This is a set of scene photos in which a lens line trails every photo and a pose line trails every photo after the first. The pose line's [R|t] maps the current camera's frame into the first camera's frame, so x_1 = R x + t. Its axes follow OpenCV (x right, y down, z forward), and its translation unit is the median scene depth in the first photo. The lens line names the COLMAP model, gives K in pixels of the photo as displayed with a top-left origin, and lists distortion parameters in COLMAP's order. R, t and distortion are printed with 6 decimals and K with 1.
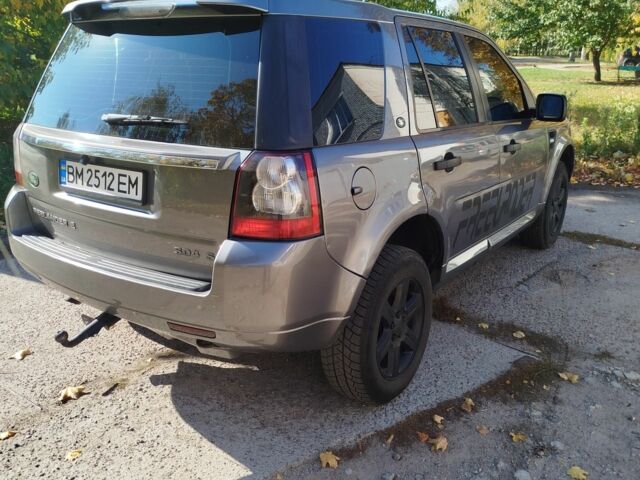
lens RADIAL K [[597.1, 0, 320.0], [0, 597.1, 240.0], [0, 0, 1]] dist [0.009900, -0.003056]
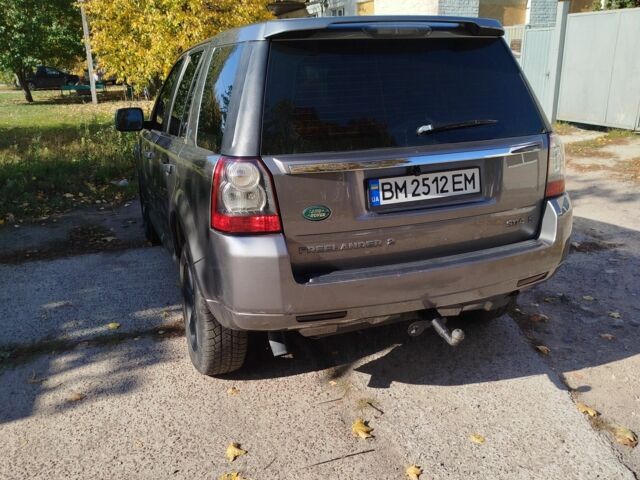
lens RADIAL K [[597.1, 0, 320.0], [0, 597.1, 240.0], [0, 0, 1]] dist [0.009900, -0.003056]
pose [[0.565234, -0.252045, 0.785483, -1.318305], [0.277602, 0.954764, 0.106601, -0.174151], [-0.776819, 0.157797, 0.609633, 0.504635]]
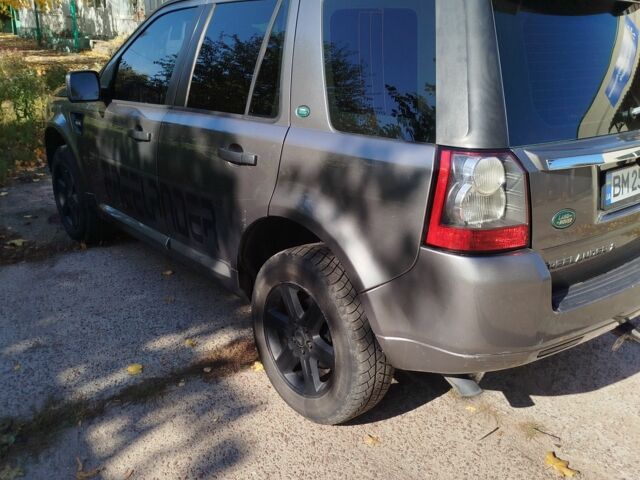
lens RADIAL K [[597.1, 0, 320.0], [0, 597.1, 240.0], [0, 0, 1]] dist [0.009900, -0.003056]
pose [[0.257648, -0.327859, 0.908915, -1.333300], [0.273638, 0.926921, 0.256786, -0.375529], [-0.926682, 0.182553, 0.328534, 1.151088]]
